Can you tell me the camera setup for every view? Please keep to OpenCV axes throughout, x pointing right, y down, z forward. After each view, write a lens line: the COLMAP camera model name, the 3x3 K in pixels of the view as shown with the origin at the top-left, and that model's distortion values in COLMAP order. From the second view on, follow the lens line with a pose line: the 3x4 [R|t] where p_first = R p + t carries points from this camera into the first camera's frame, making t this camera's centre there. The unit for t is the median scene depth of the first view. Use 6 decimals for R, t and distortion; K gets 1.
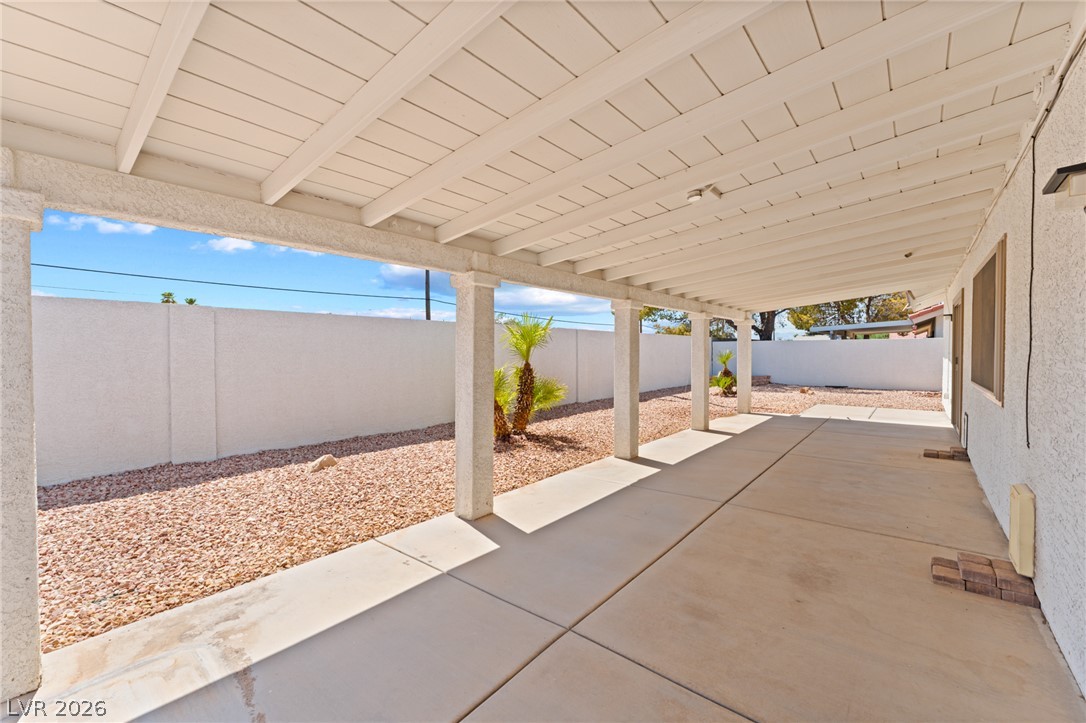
lens RADIAL K [[466.8, 0, 543.0], [0, 466.8, 361.5], [0, 0, 1]] dist [-0.002767, -0.000336]
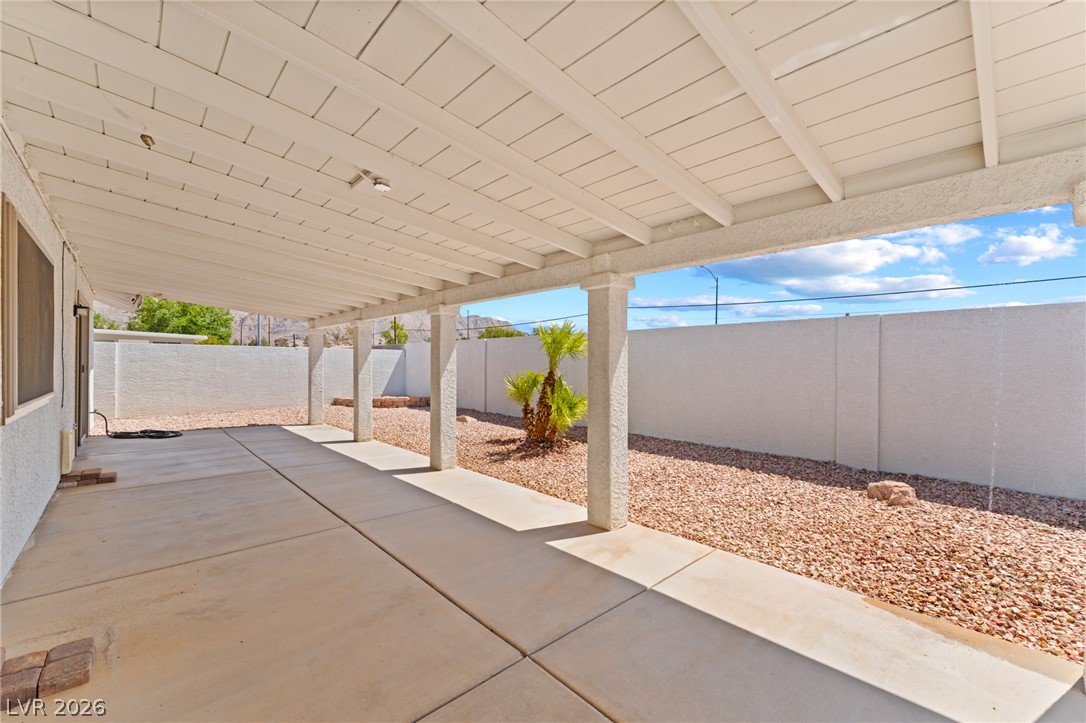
lens RADIAL K [[436.5, 0, 543.0], [0, 436.5, 361.5], [0, 0, 1]] dist [-0.002812, -0.000239]
pose [[-0.131740, -0.003305, -0.991279, 0.870545], [-0.016413, 0.999865, -0.001153, -0.017359], [0.991148, 0.016118, -0.131776, 1.082586]]
